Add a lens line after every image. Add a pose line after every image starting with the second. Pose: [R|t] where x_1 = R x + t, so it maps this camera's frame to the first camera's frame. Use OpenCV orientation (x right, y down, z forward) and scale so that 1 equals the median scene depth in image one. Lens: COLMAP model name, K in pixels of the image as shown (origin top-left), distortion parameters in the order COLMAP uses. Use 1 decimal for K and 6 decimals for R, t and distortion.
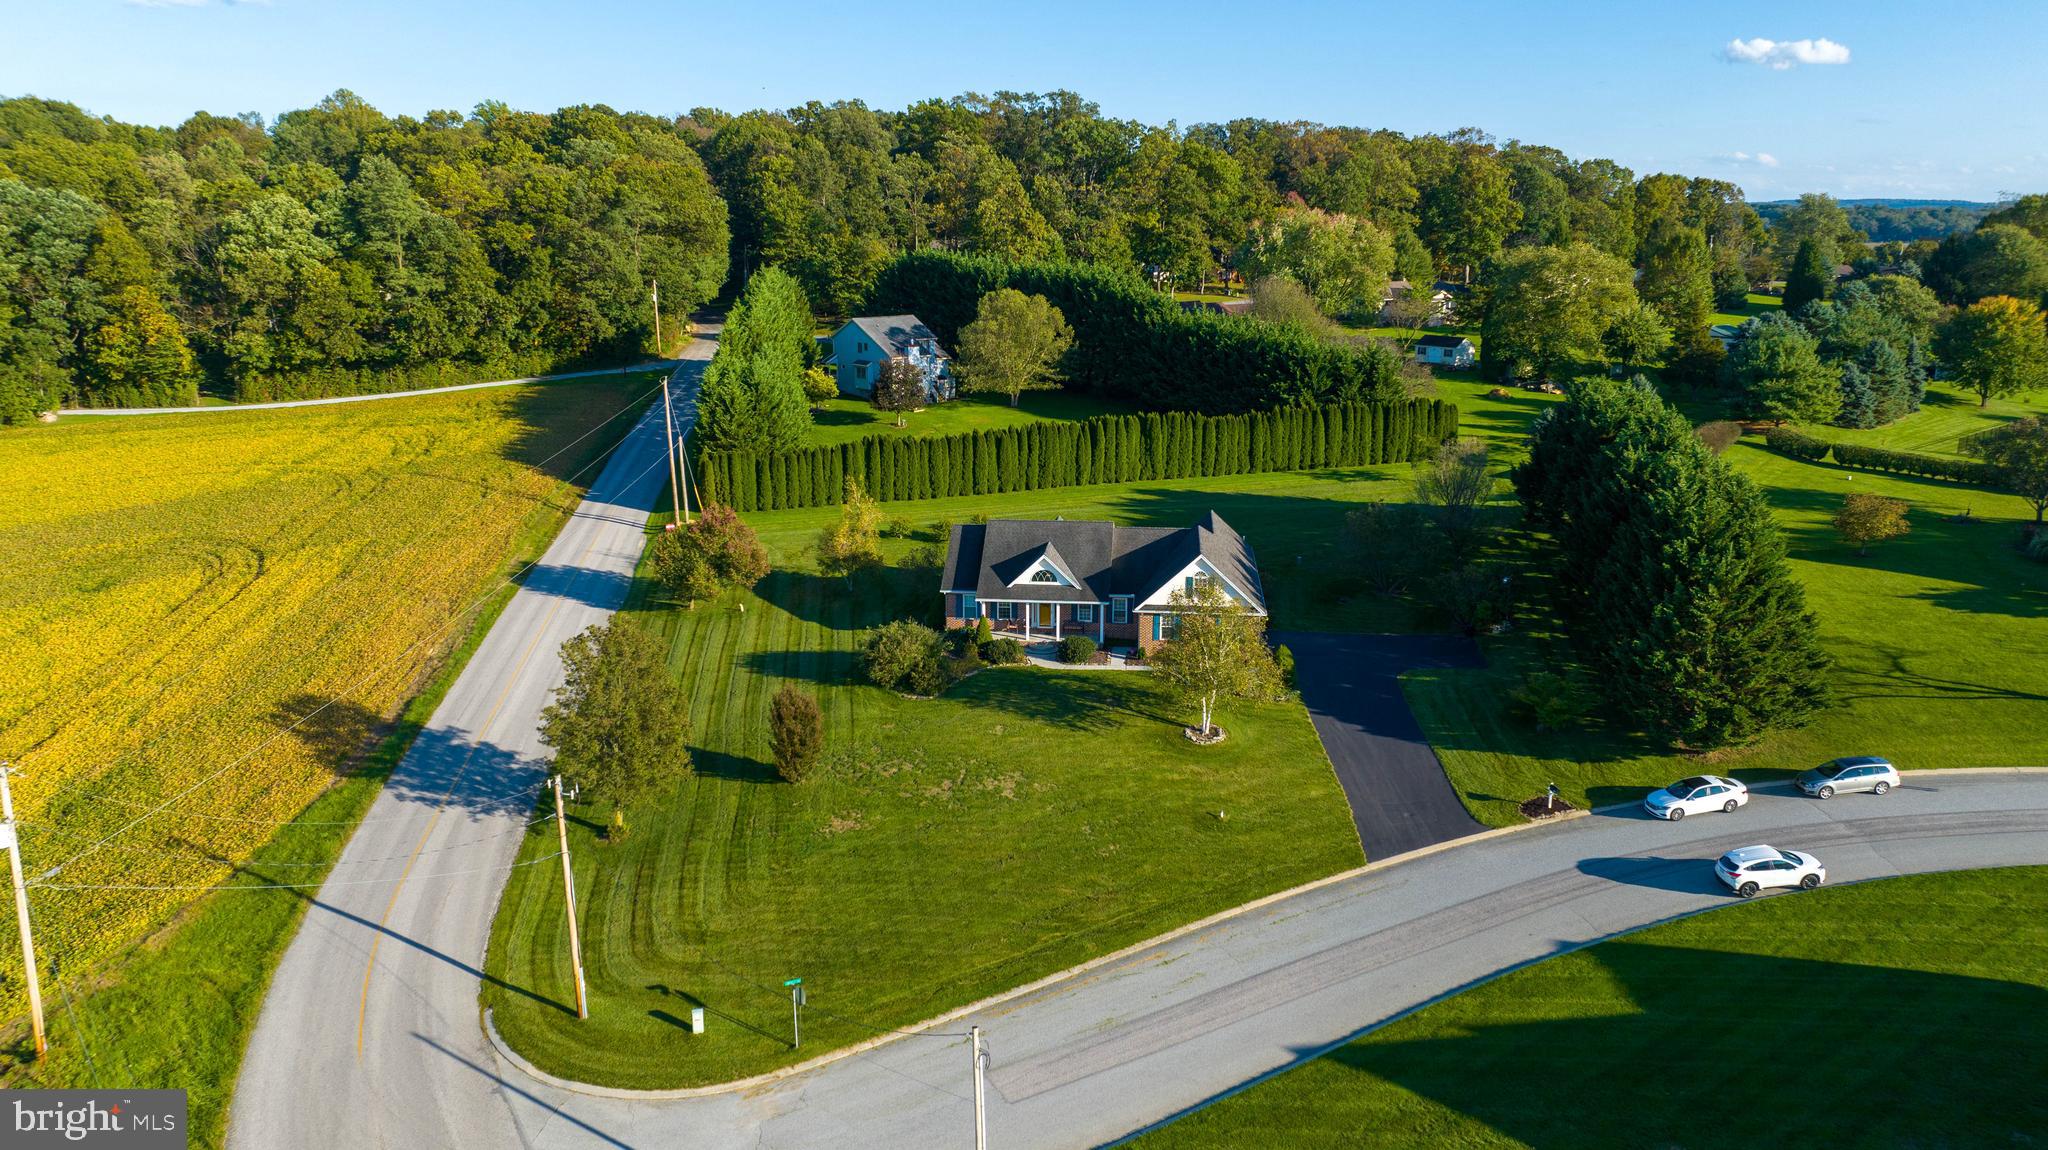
lens RADIAL K [[1437.2, 0, 1031.0], [0, 1437.2, 576.1], [0, 0, 1]] dist [-0.031790, 0.025485]
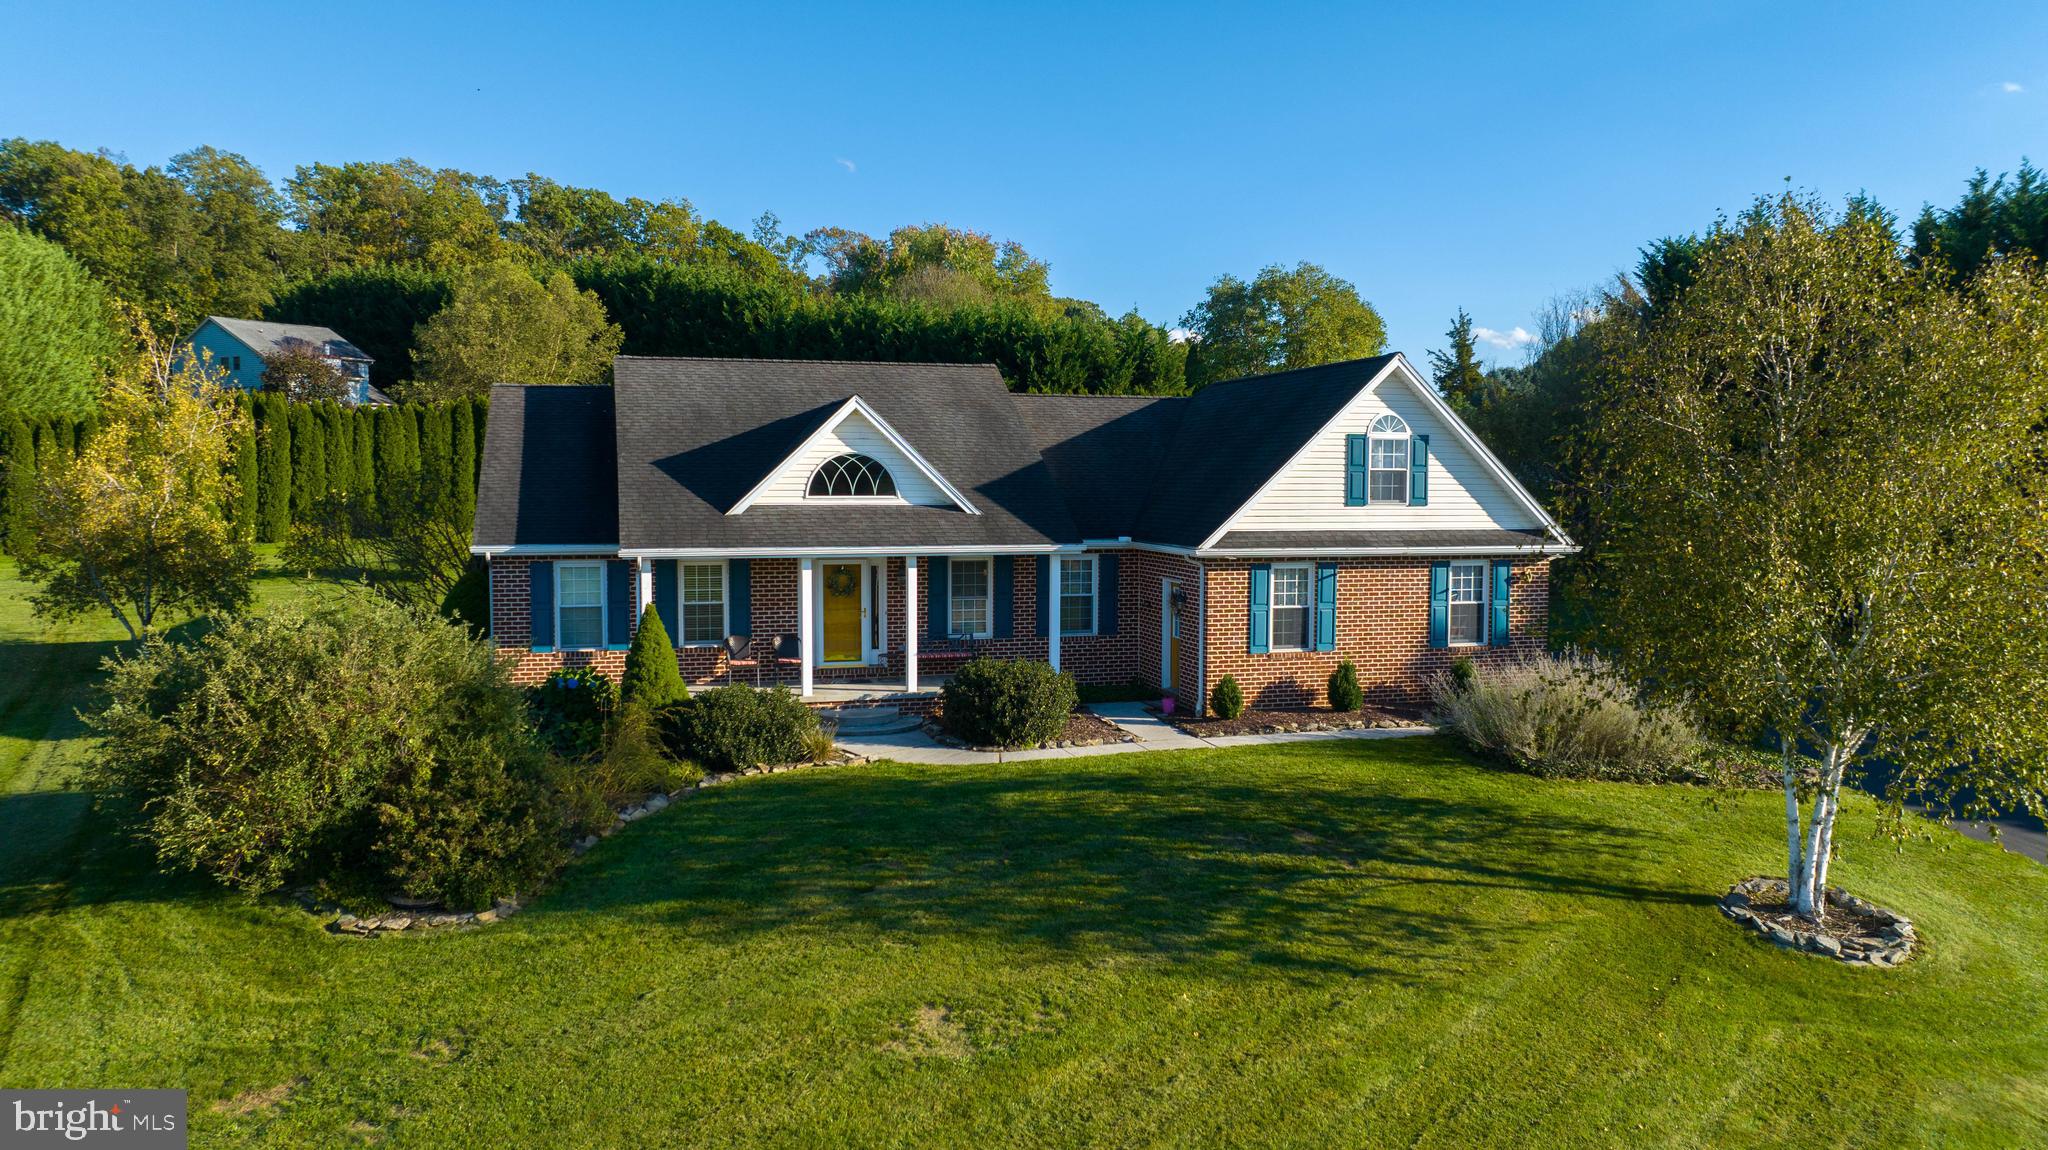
lens RADIAL K [[1437.2, 0, 1031.0], [0, 1437.2, 576.1], [0, 0, 1]] dist [-0.031790, 0.025485]
pose [[0.927523, -0.022255, 0.373103, -0.047841], [0.087864, 0.983235, -0.159778, 0.050232], [-0.363292, 0.180980, 0.913929, 0.513061]]
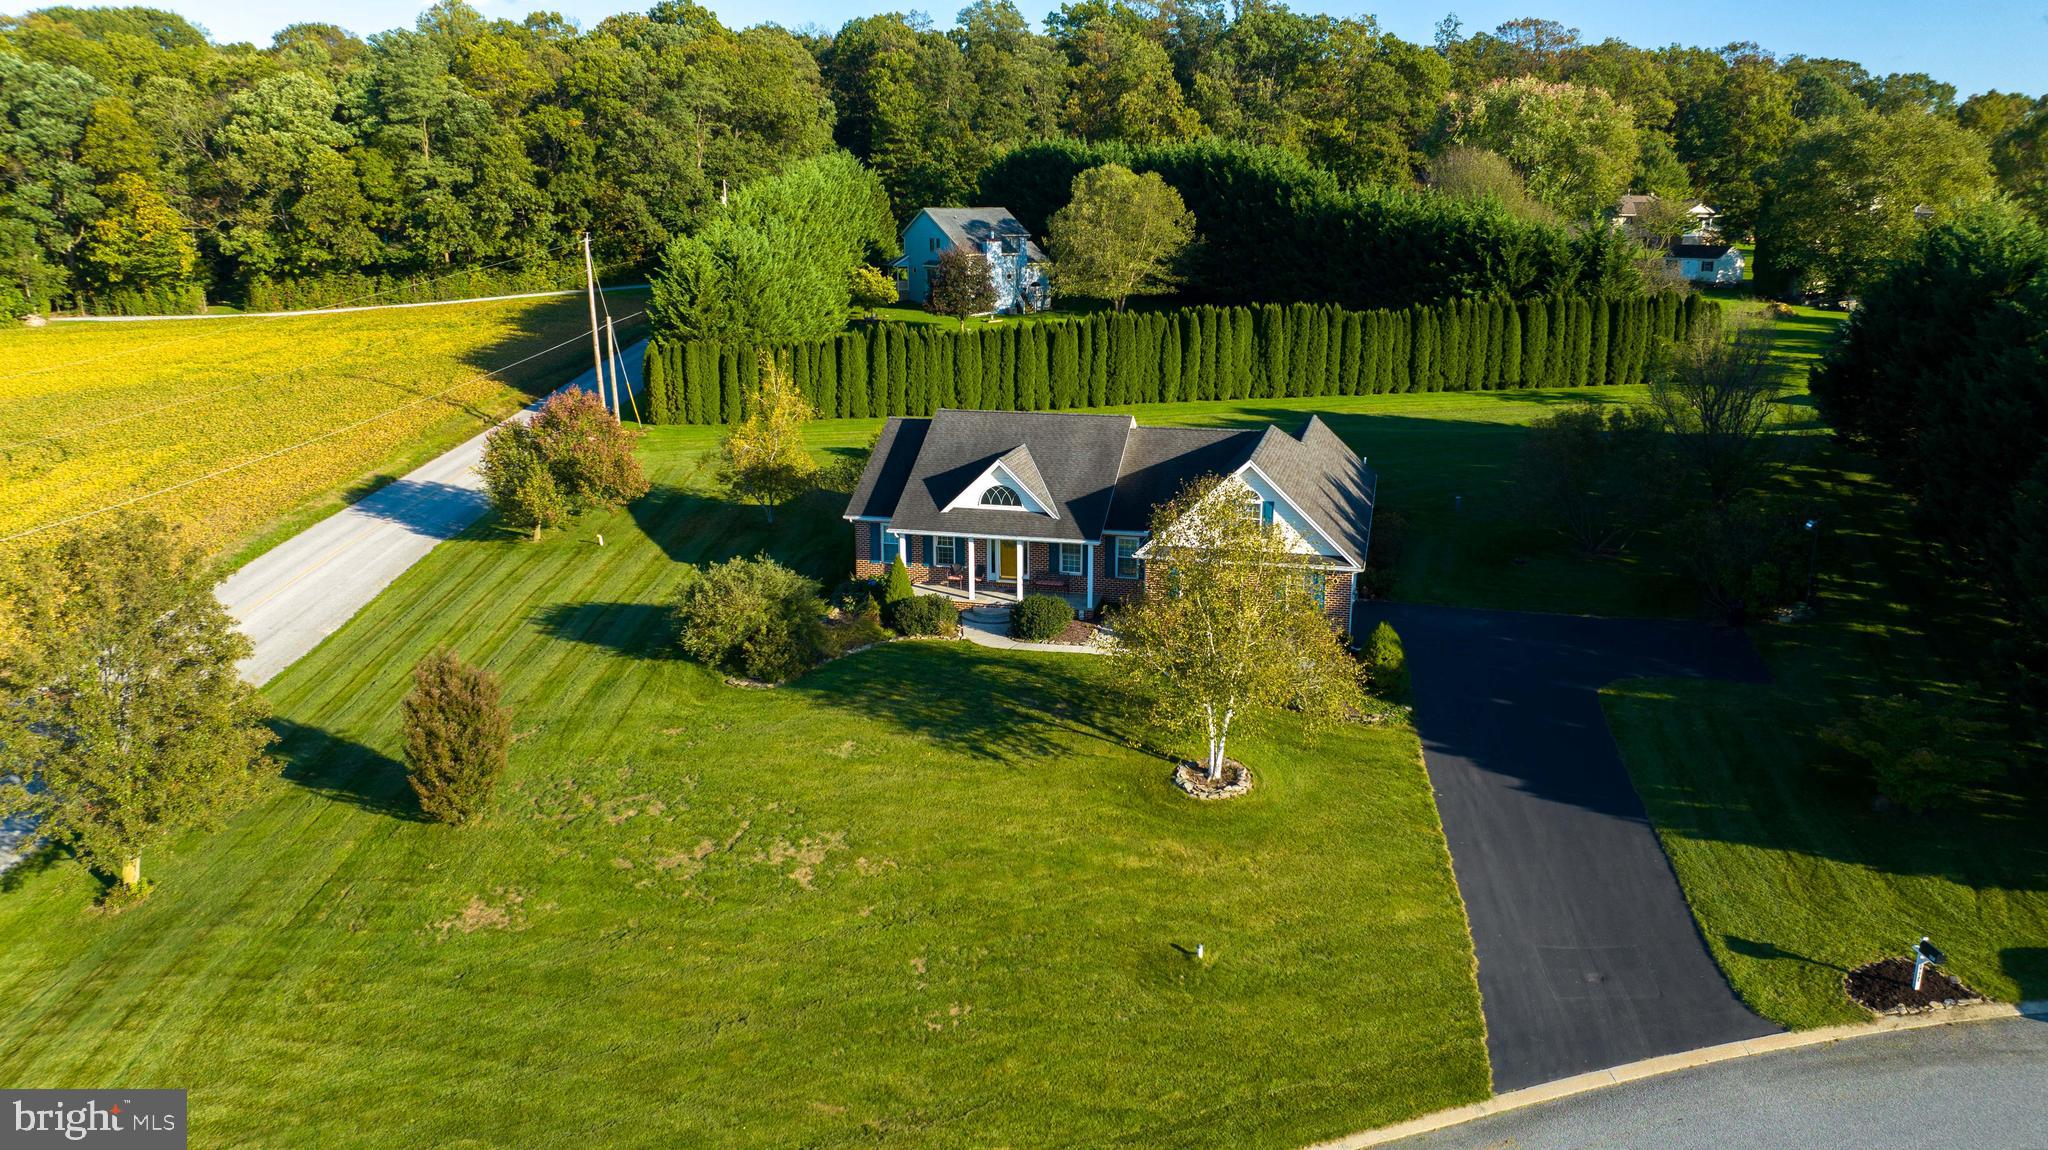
lens RADIAL K [[1437.2, 0, 1031.0], [0, 1437.2, 576.1], [0, 0, 1]] dist [-0.031790, 0.025485]
pose [[0.988018, 0.037909, -0.149613, 0.081225], [-0.036672, 0.999267, 0.011019, 0.019102], [0.149921, -0.005401, 0.988683, 0.284674]]
